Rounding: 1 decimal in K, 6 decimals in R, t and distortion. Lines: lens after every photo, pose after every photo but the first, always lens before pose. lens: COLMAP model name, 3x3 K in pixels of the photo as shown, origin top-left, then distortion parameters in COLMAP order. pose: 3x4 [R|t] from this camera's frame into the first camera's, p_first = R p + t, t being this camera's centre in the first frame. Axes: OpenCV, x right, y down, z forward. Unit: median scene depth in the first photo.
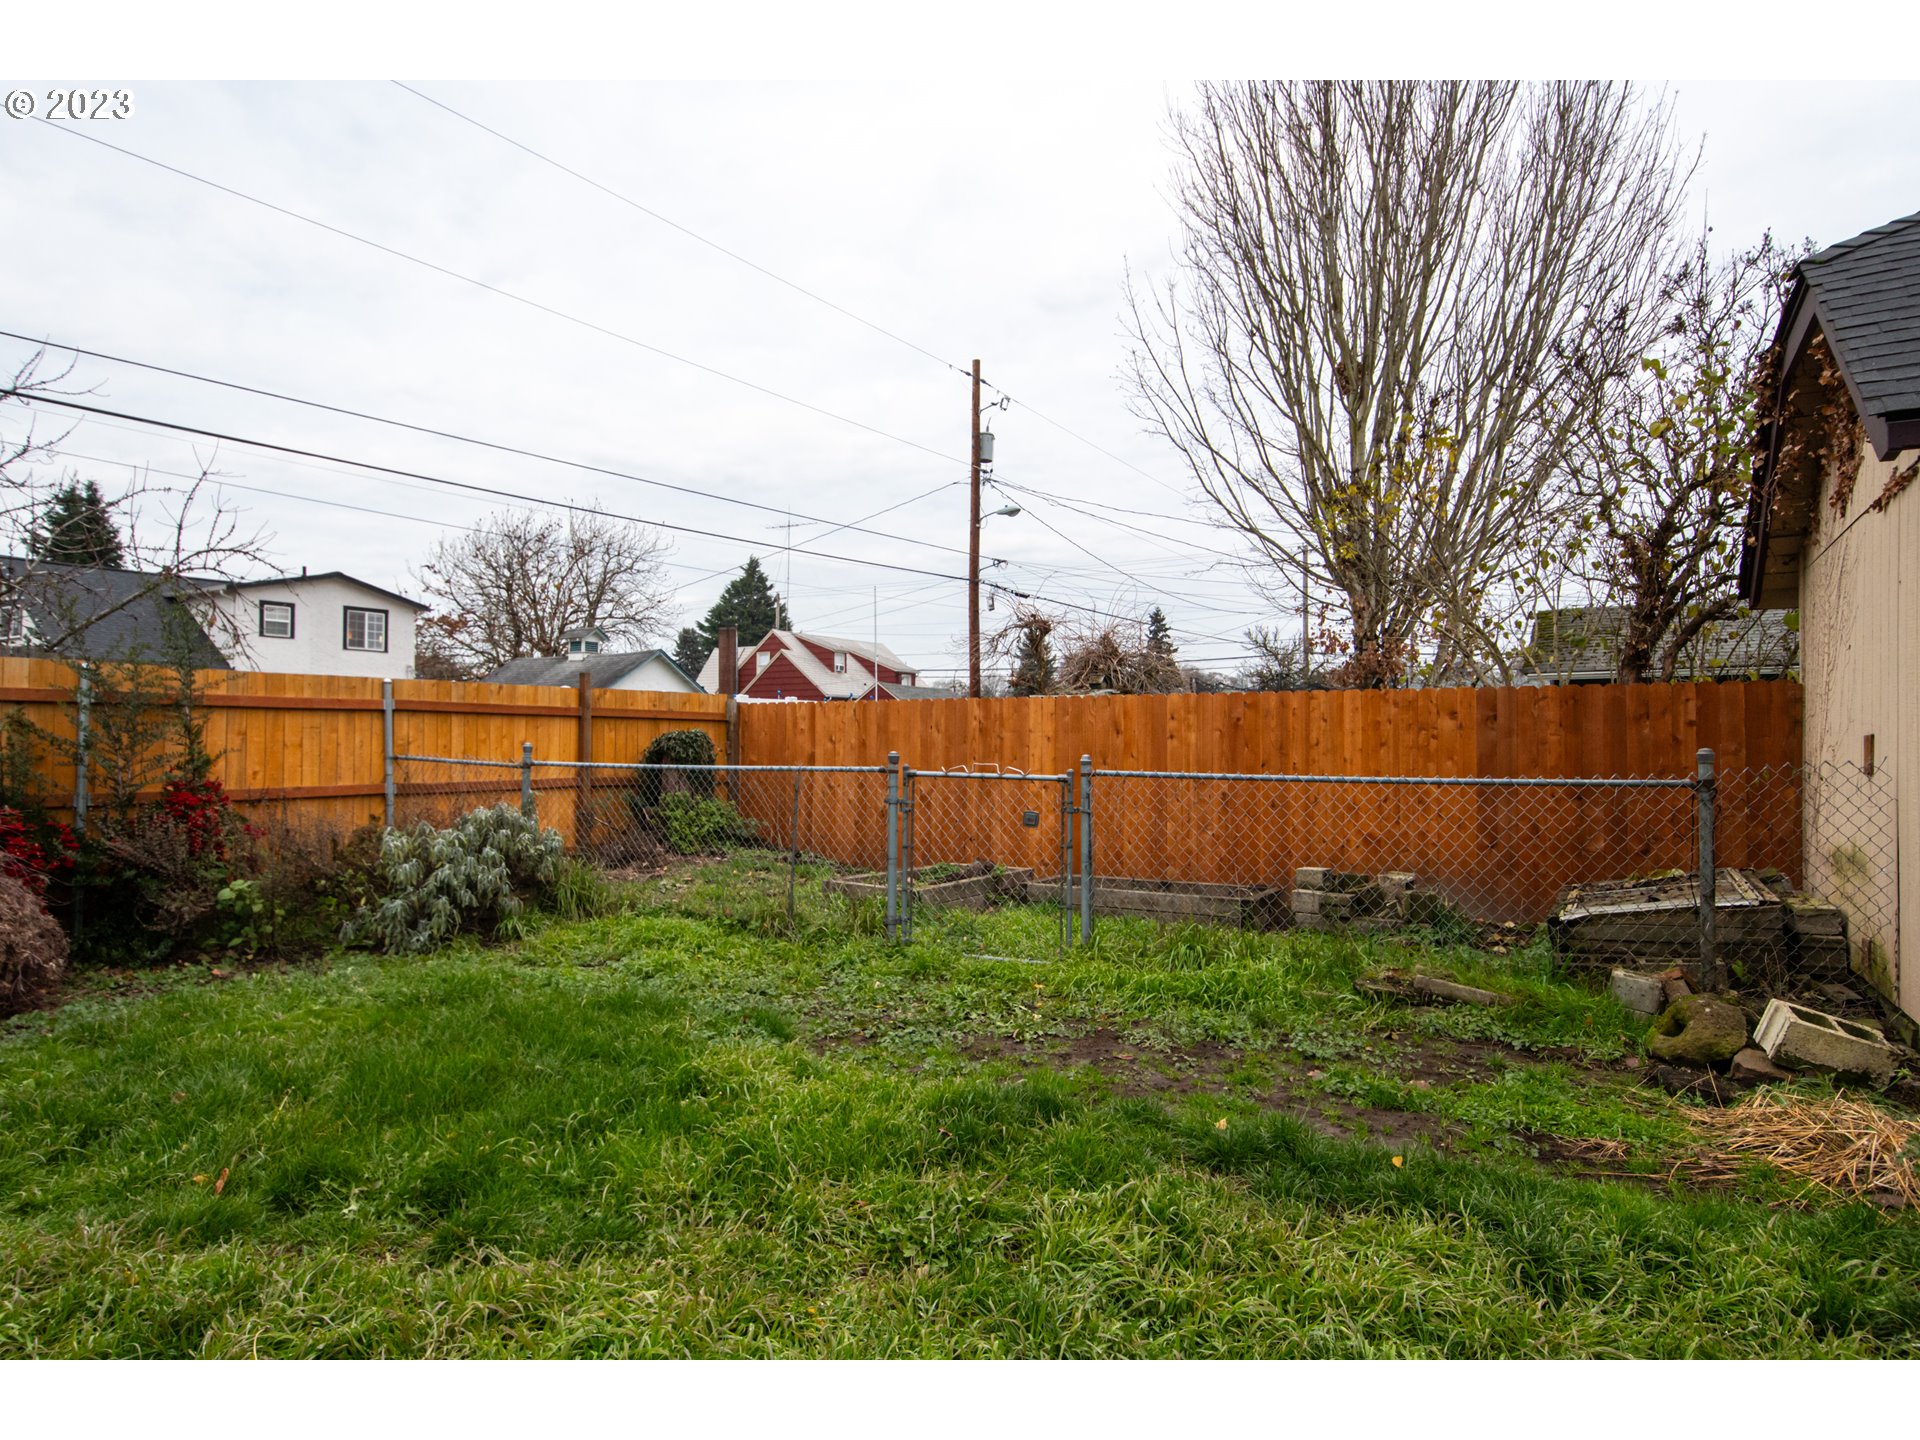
lens RADIAL K [[1110.7, 0, 918.5], [0, 1110.7, 738.0], [0, 0, 1]] dist [0.001365, 0.000739]
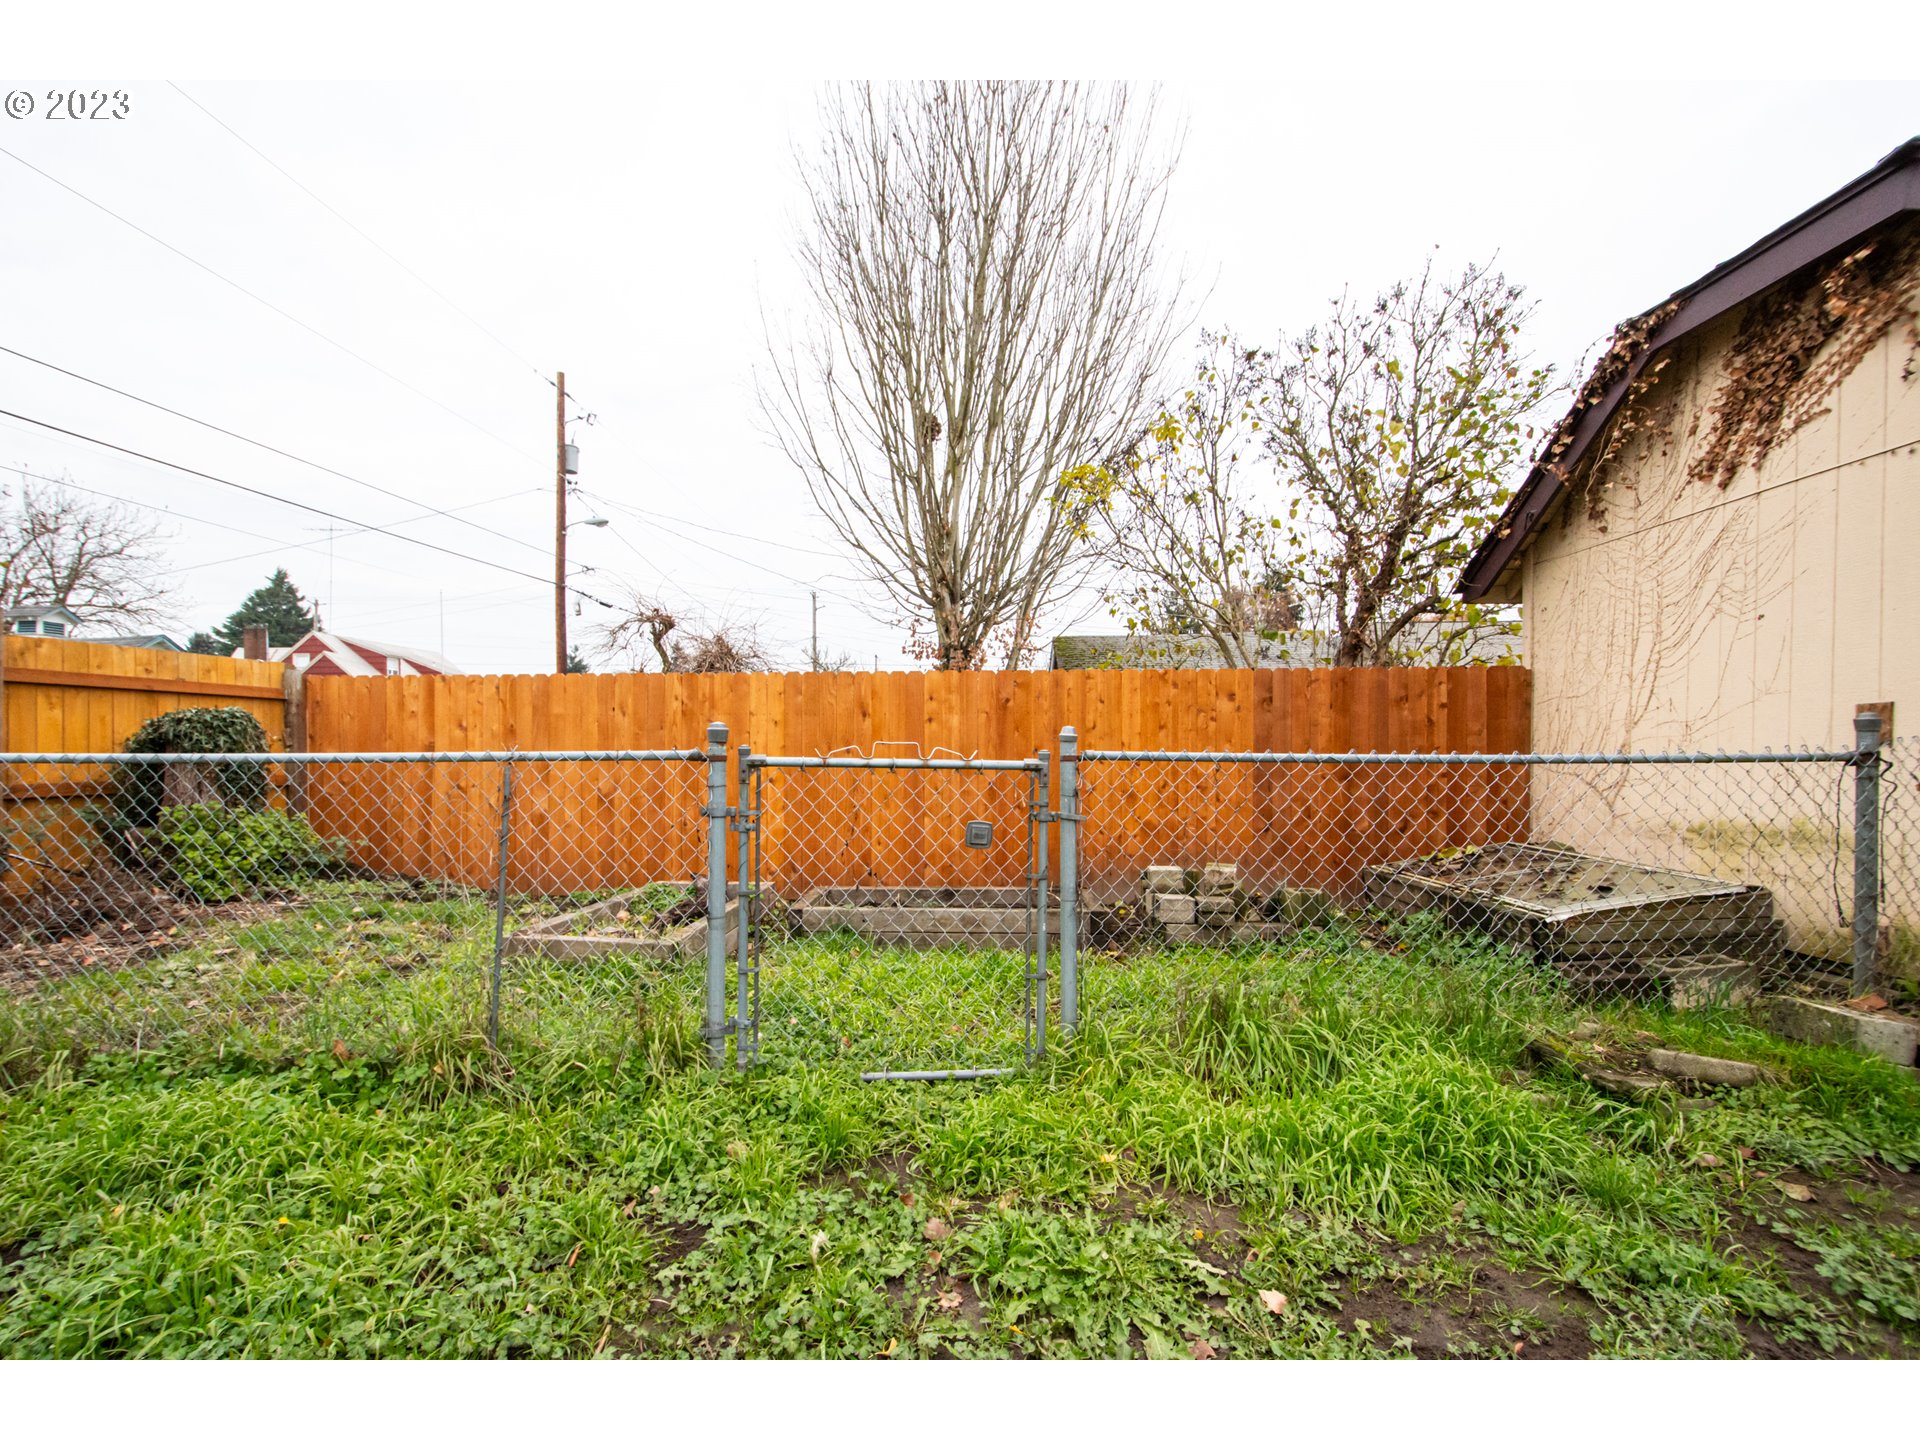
lens RADIAL K [[826.4, 0, 925.9], [0, 826.4, 756.9], [0, 0, 1]] dist [0.000494, 0.000464]
pose [[0.870701, -0.010297, 0.491705, -0.034494], [0.001757, 0.999840, 0.017828, 0.005813], [-0.491809, -0.014659, 0.870580, 0.153879]]
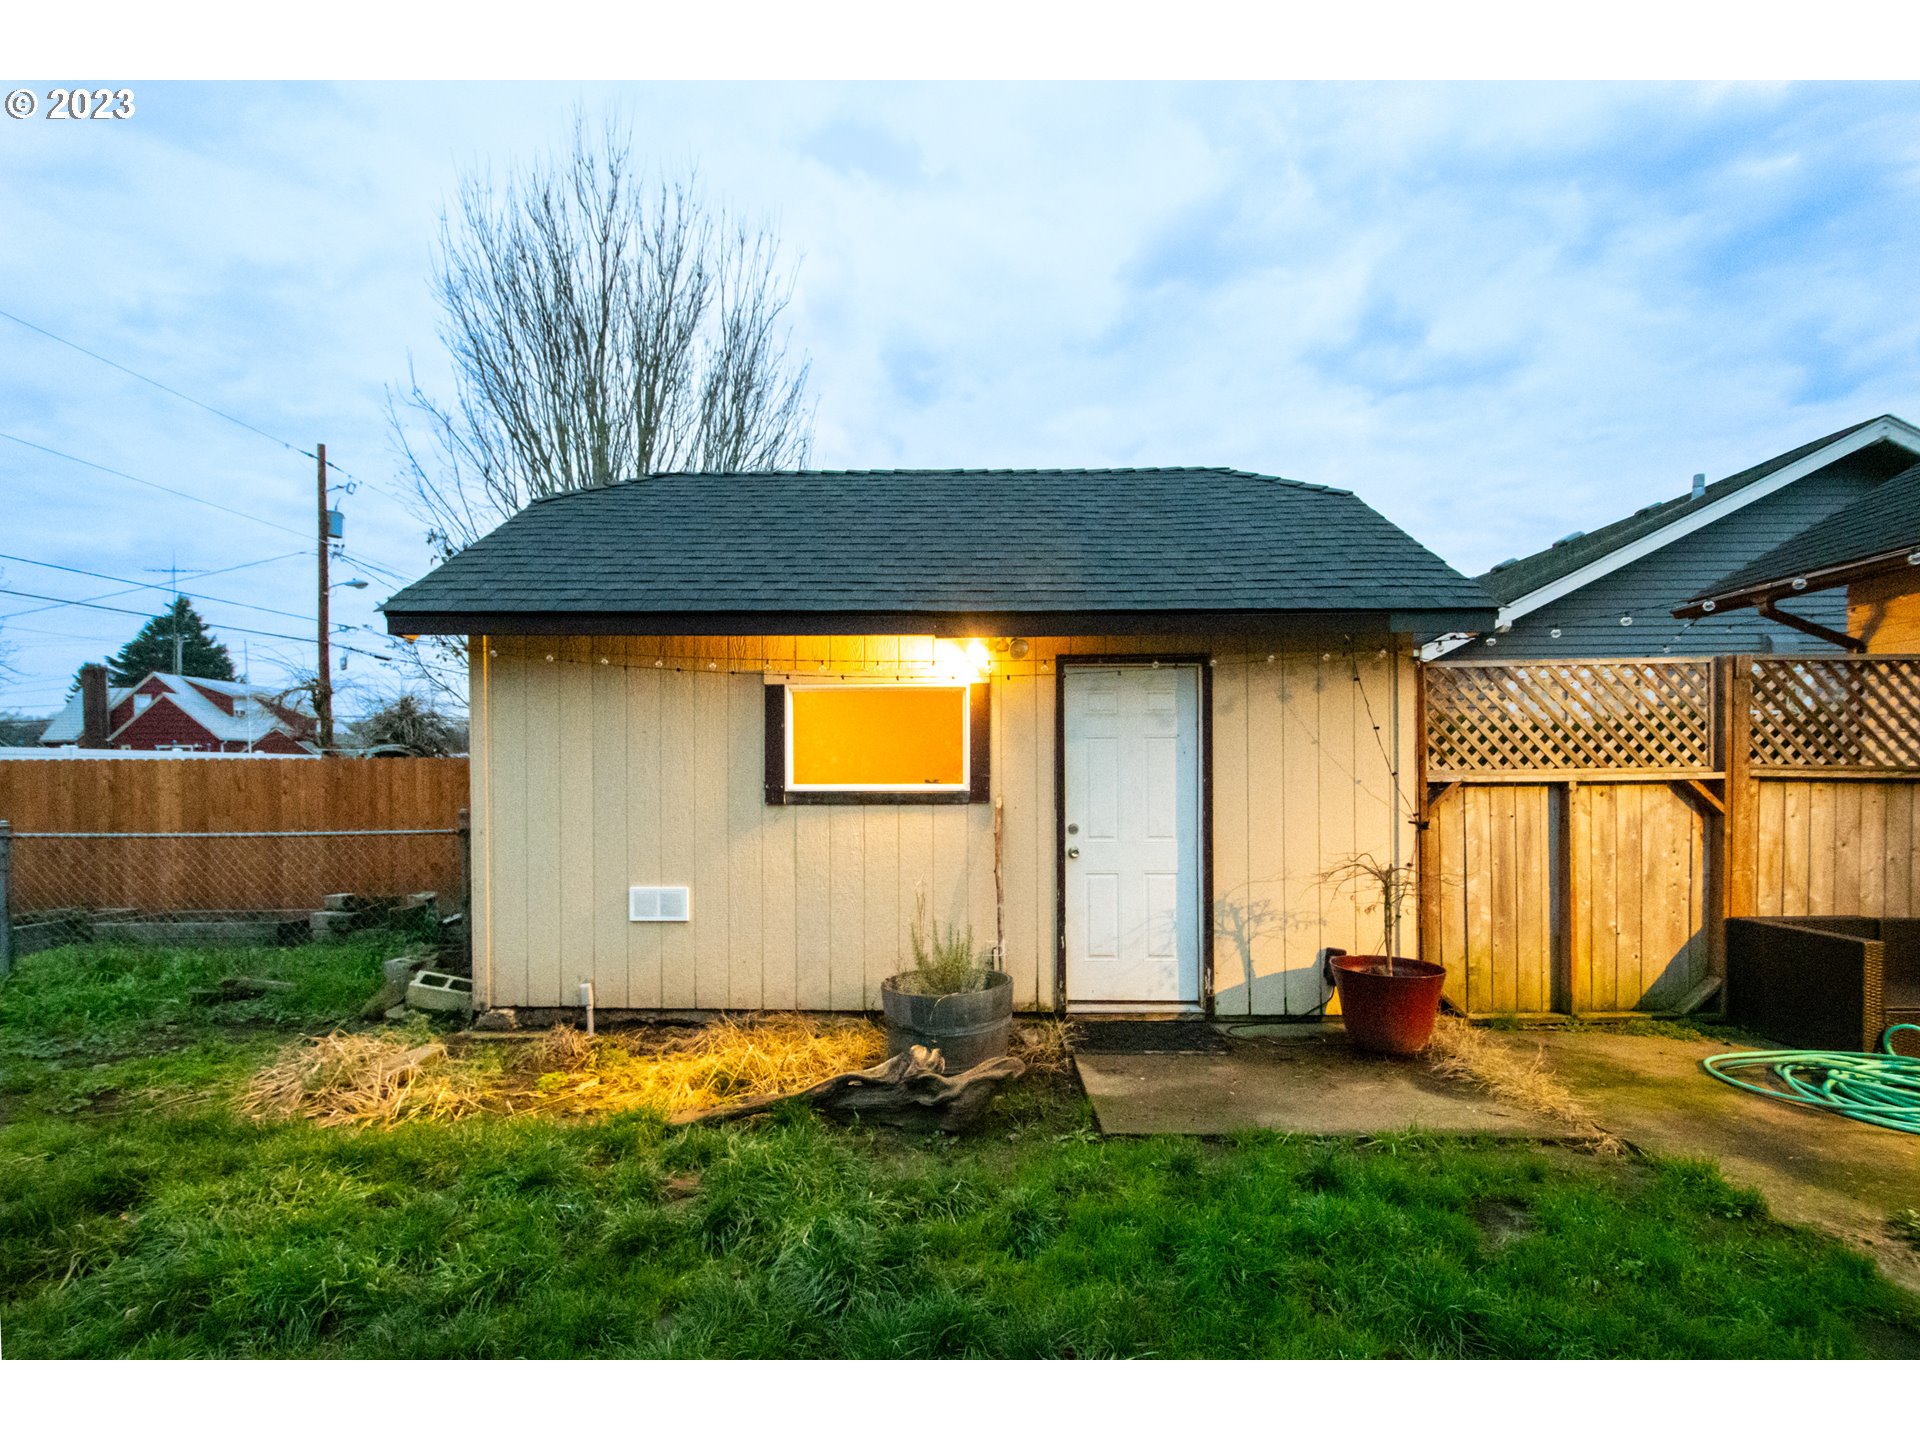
lens RADIAL K [[848.3, 0, 953.1], [0, 848.3, 792.7], [0, 0, 1]] dist [0.000682, 0.000304]
pose [[0.842819, -0.015247, 0.537981, 0.123017], [0.003747, 0.999741, 0.022463, -0.006809], [-0.538184, -0.016917, 0.842658, -0.068054]]
